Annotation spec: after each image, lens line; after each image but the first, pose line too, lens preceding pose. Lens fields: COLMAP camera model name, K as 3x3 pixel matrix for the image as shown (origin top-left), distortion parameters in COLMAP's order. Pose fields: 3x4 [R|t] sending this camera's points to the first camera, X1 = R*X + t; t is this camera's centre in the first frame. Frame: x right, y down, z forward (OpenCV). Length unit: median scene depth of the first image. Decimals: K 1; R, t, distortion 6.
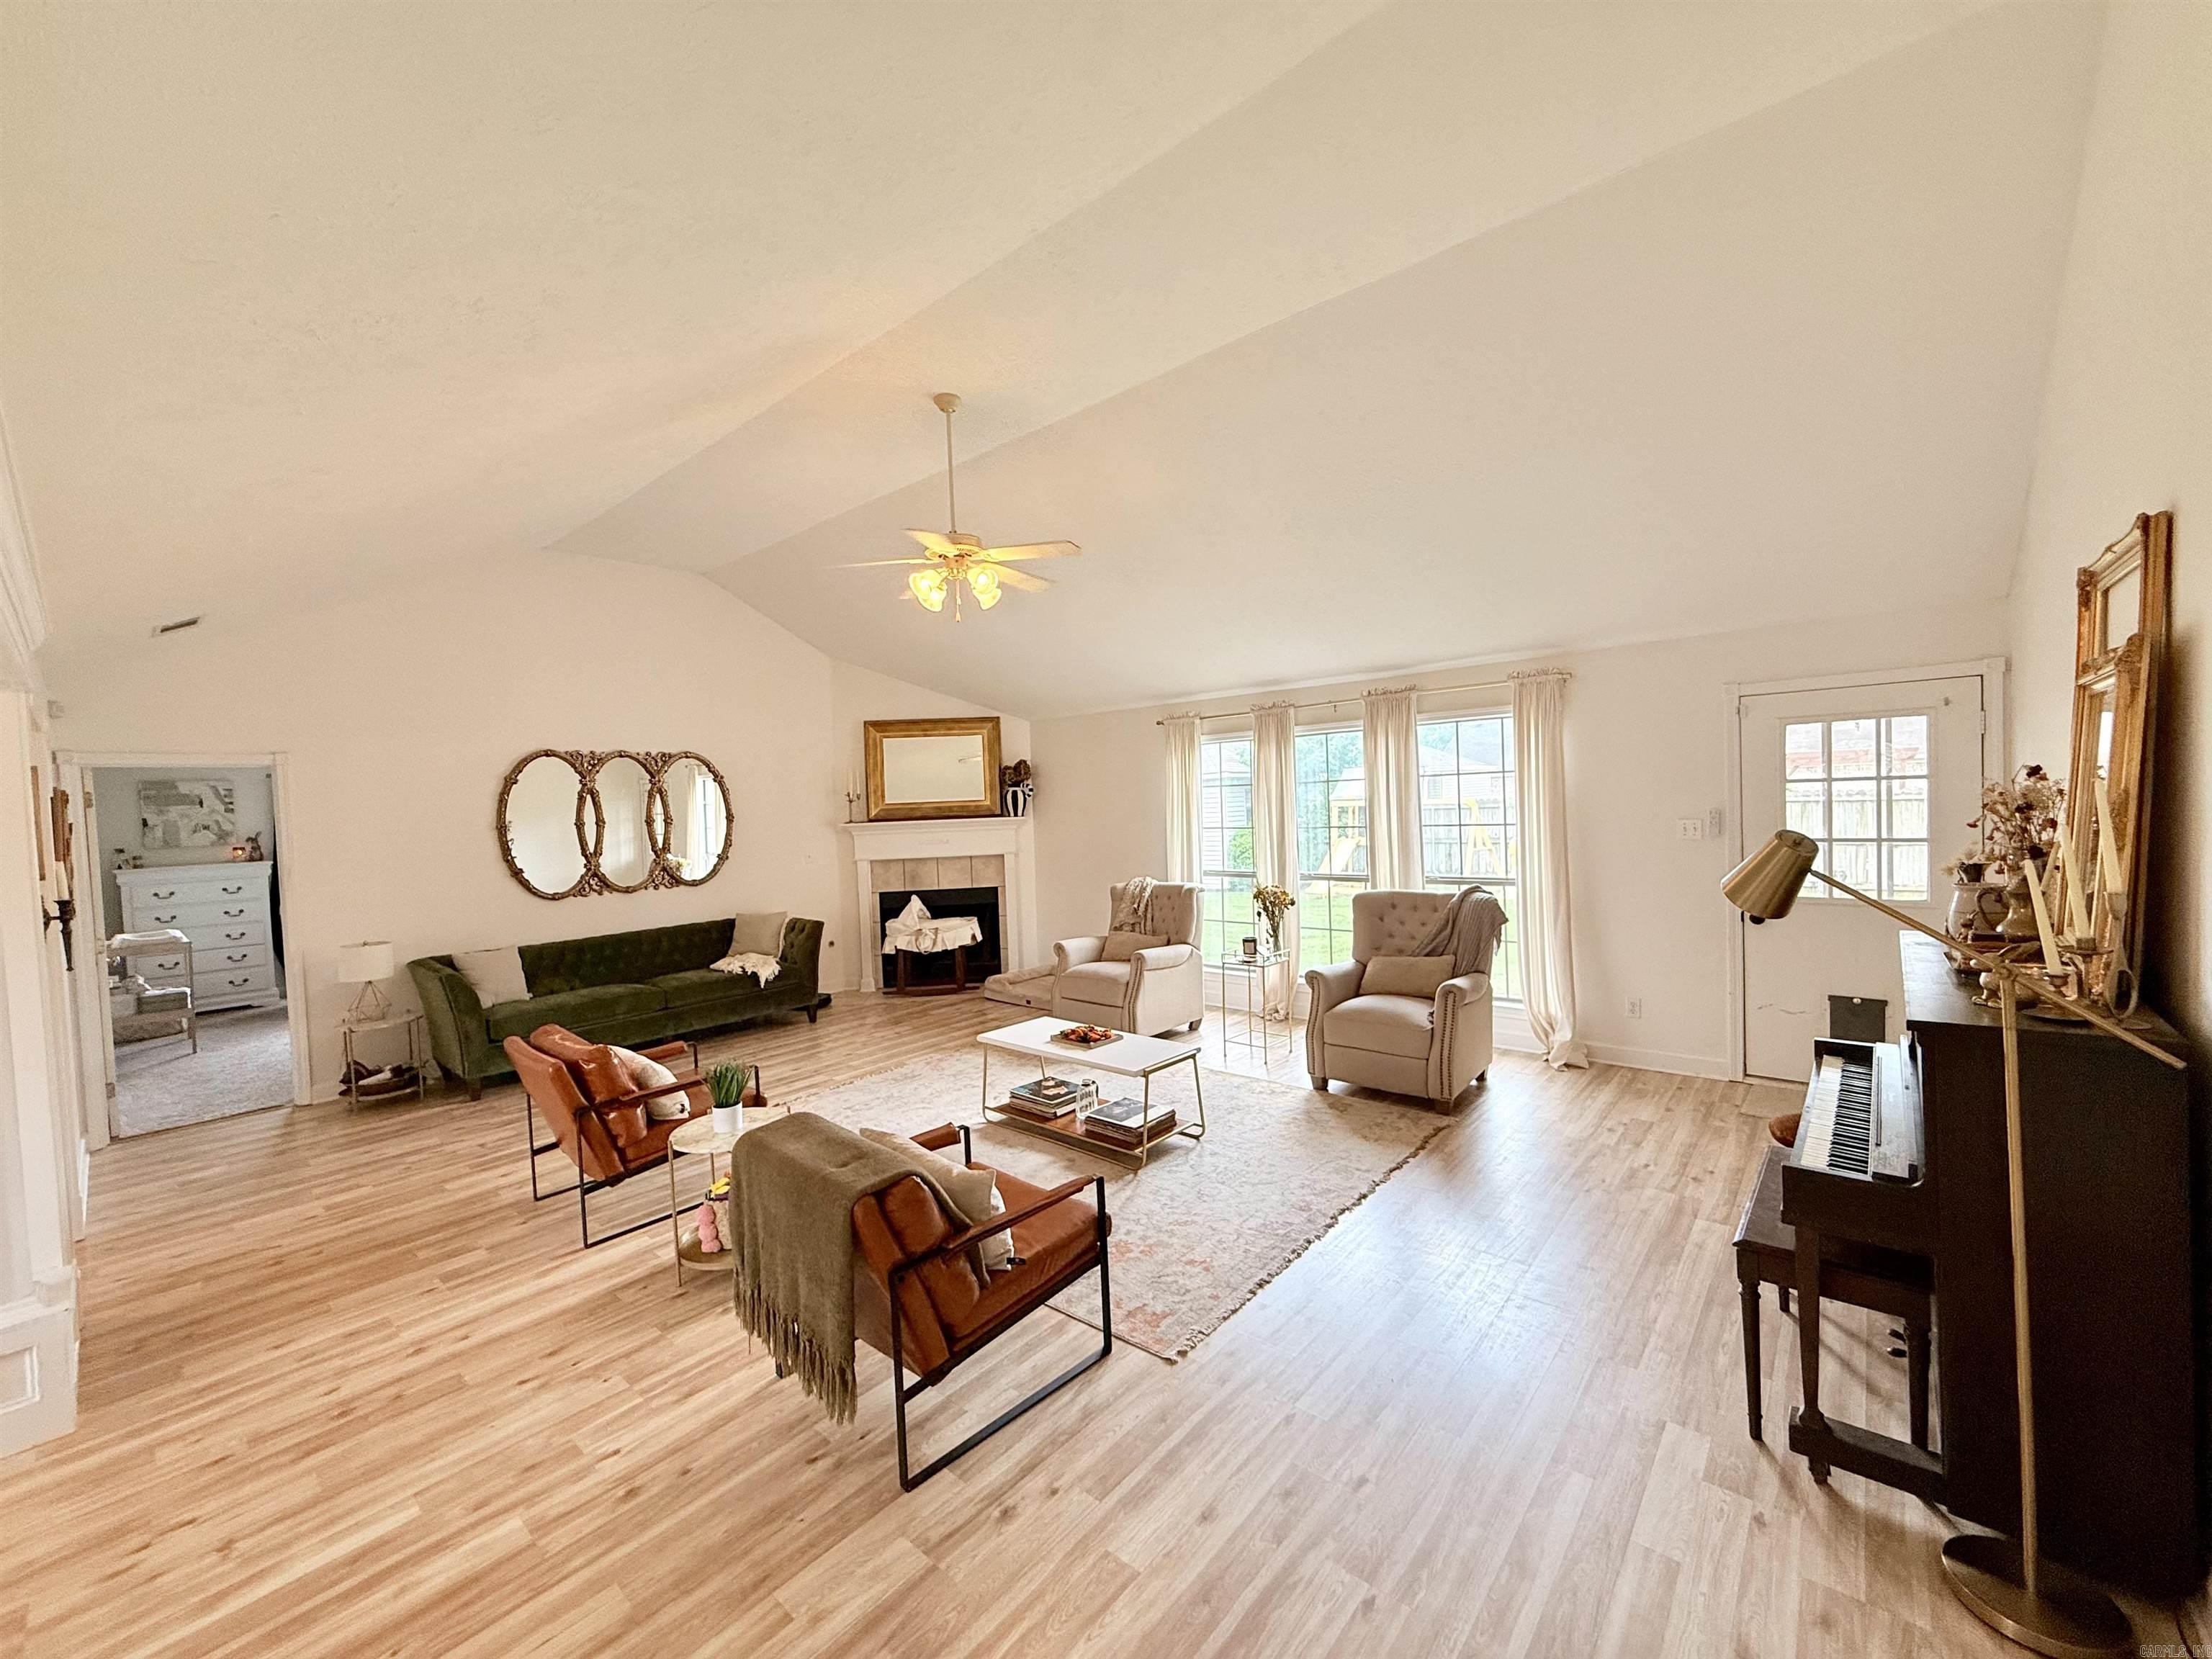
lens RADIAL K [[882.2, 0, 1098.1], [0, 882.2, 829.6], [0, 0, 1]] dist [-0.000163, 0.000202]
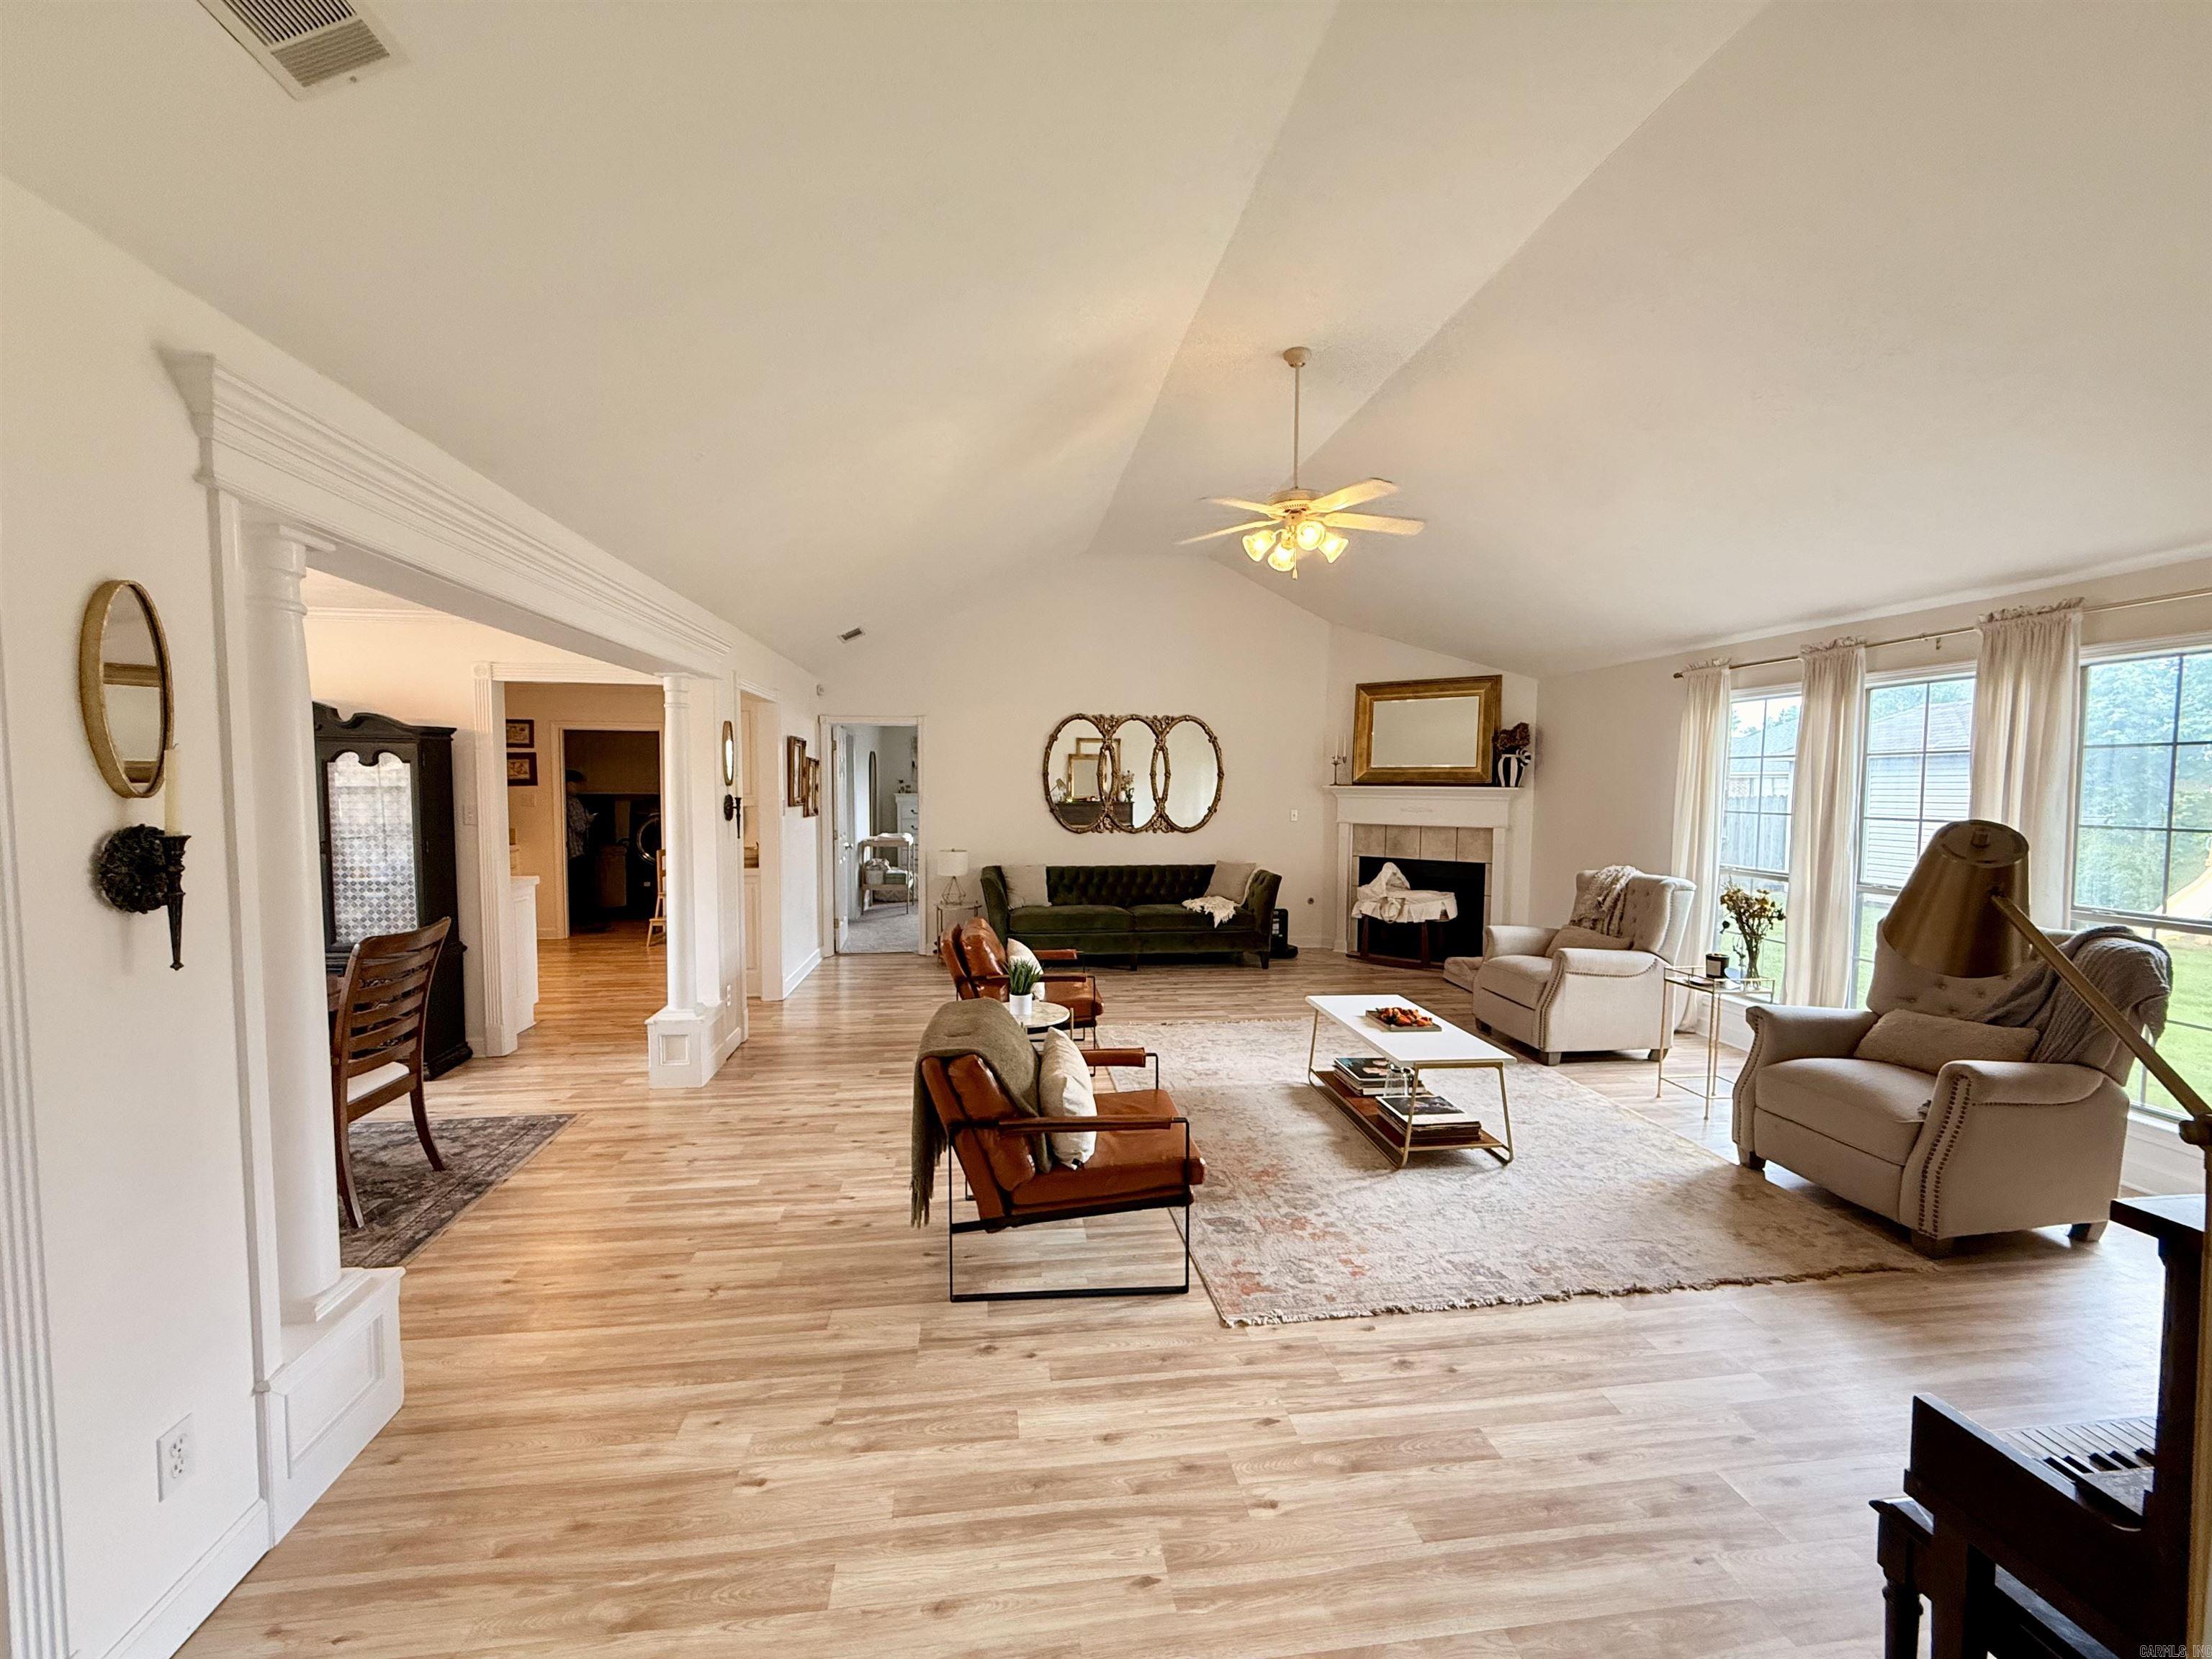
lens RADIAL K [[882.2, 0, 1098.1], [0, 882.2, 829.6], [0, 0, 1]] dist [-0.000163, 0.000202]
pose [[0.749305, 0.079305, -0.657459, 0.245231], [-0.056349, 0.996838, 0.056022, 0.002219], [0.659823, -0.004930, 0.751404, 0.071359]]
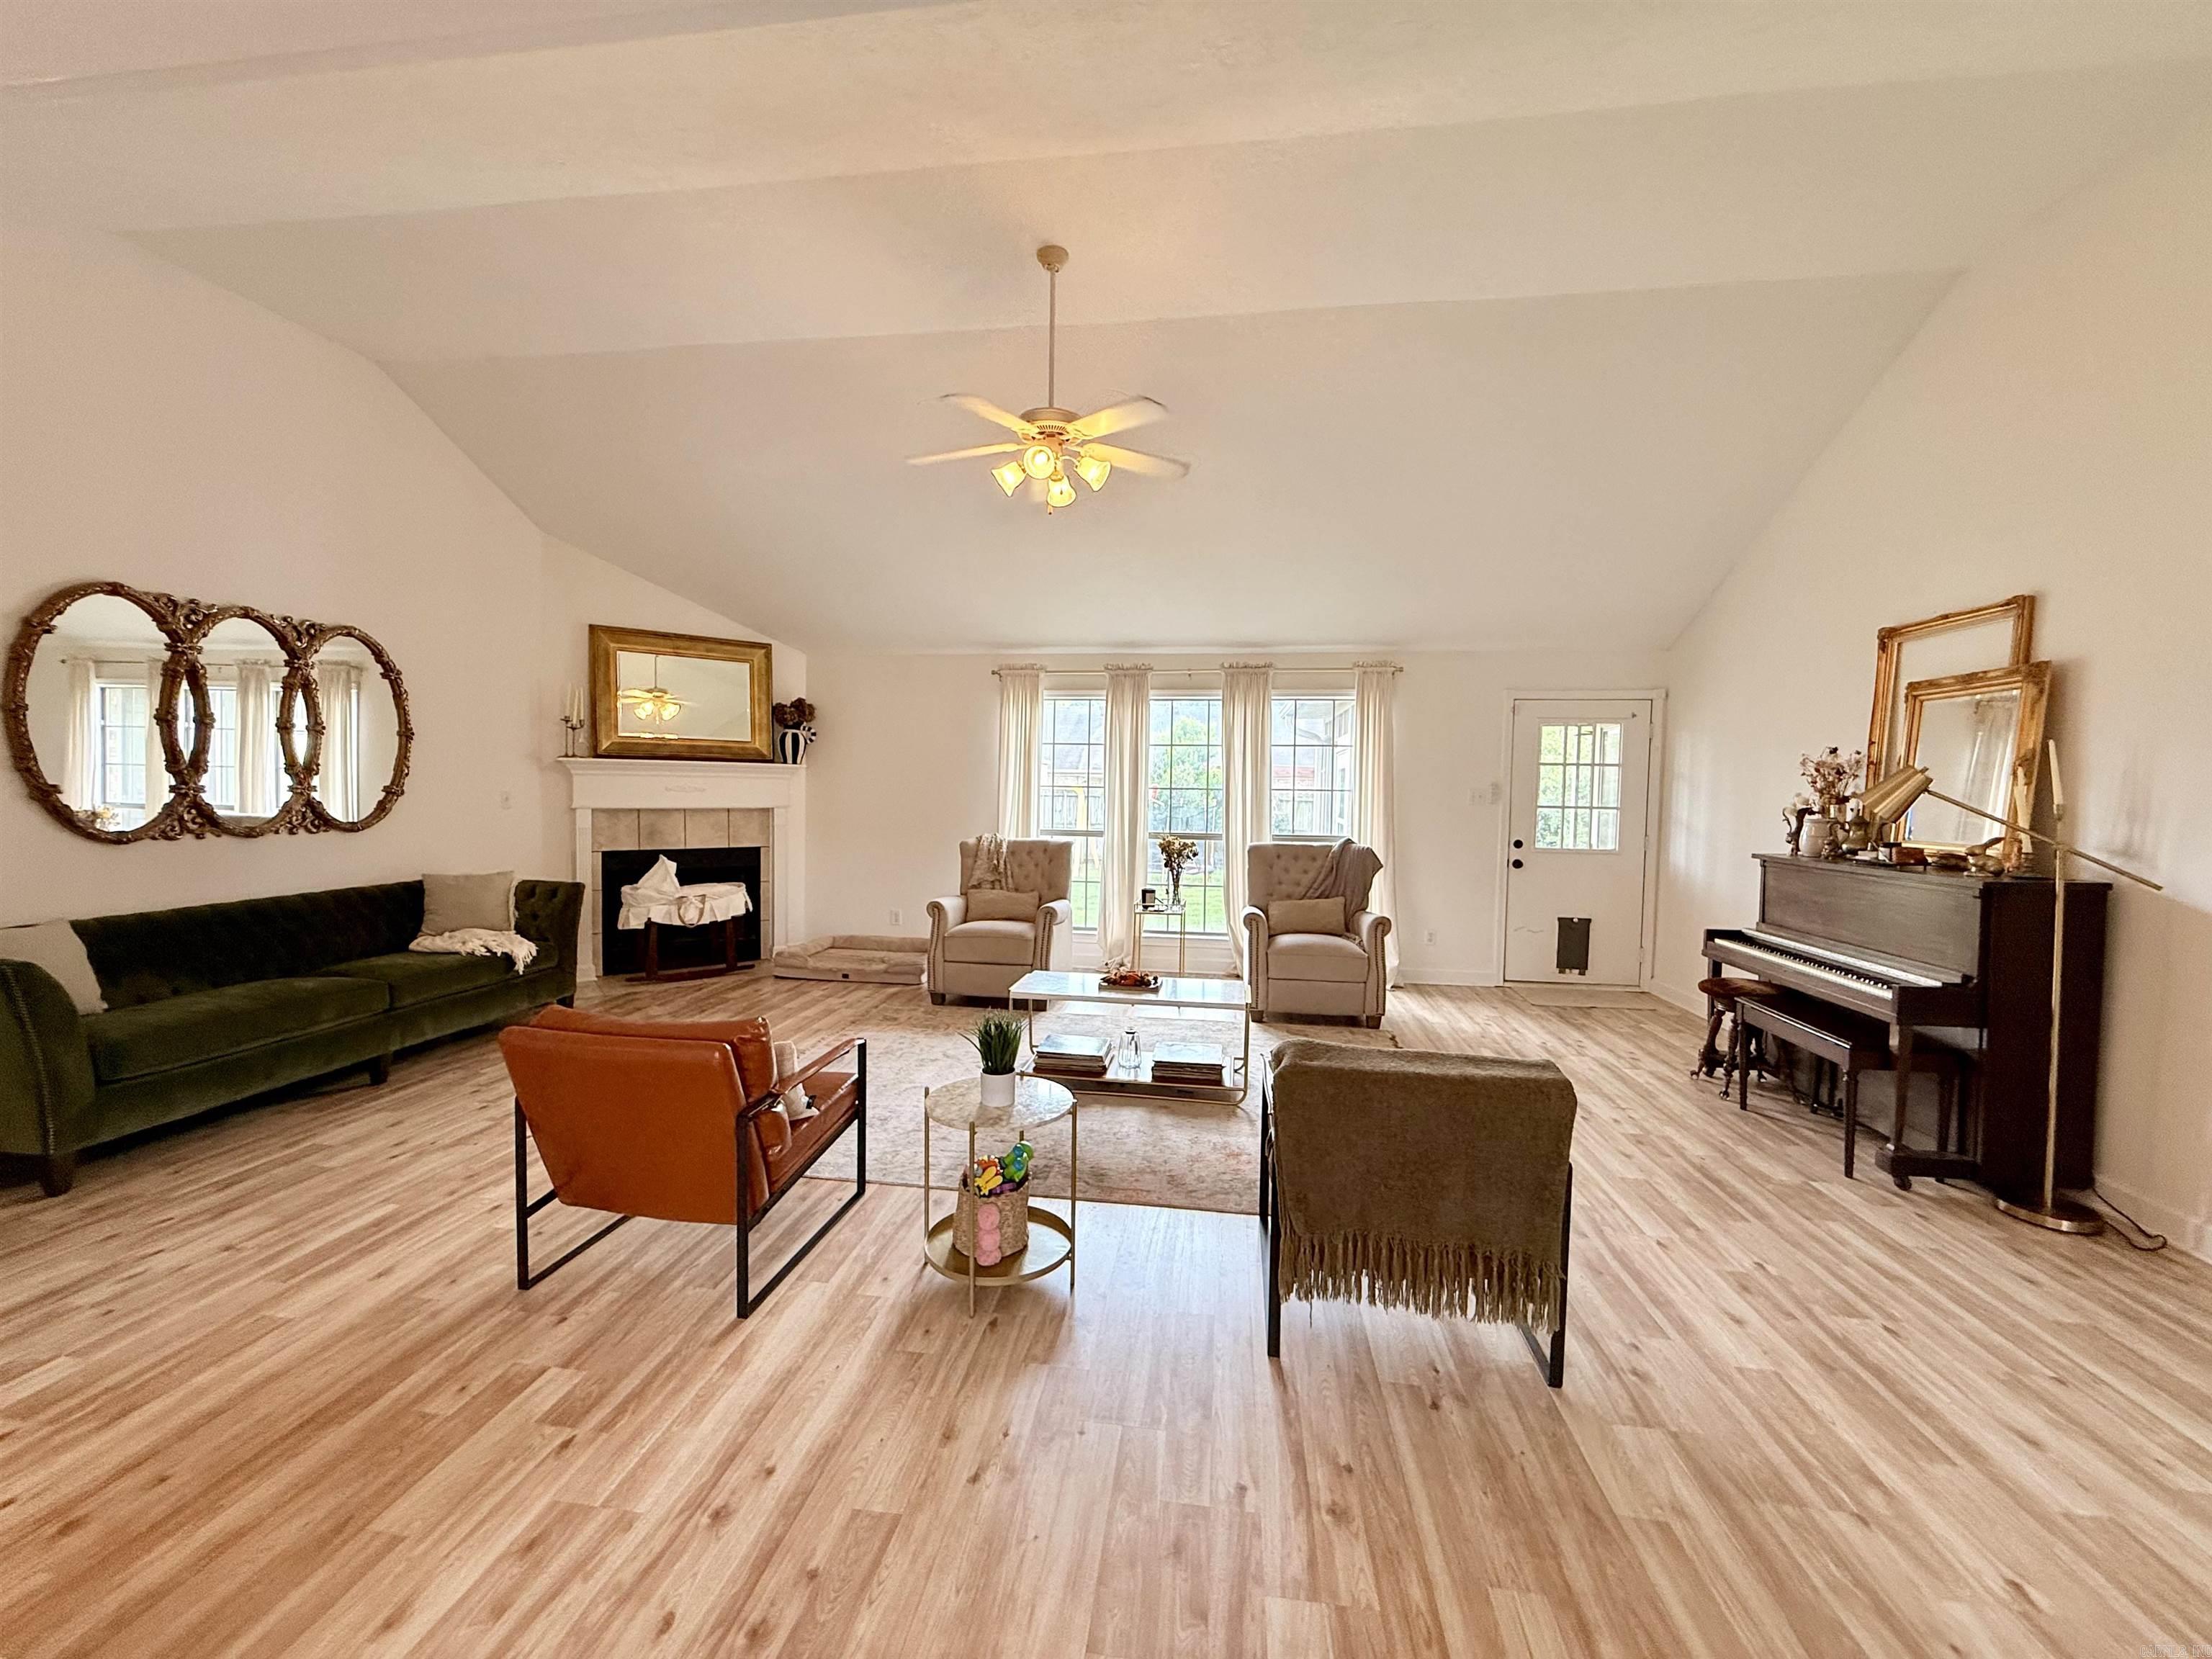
lens RADIAL K [[882.2, 0, 1098.1], [0, 882.2, 829.6], [0, 0, 1]] dist [-0.000163, 0.000202]
pose [[0.836027, 0.026930, 0.548028, -0.409536], [-0.031256, 0.999510, -0.001435, 0.053292], [-0.547798, -0.015929, 0.836459, 0.165804]]
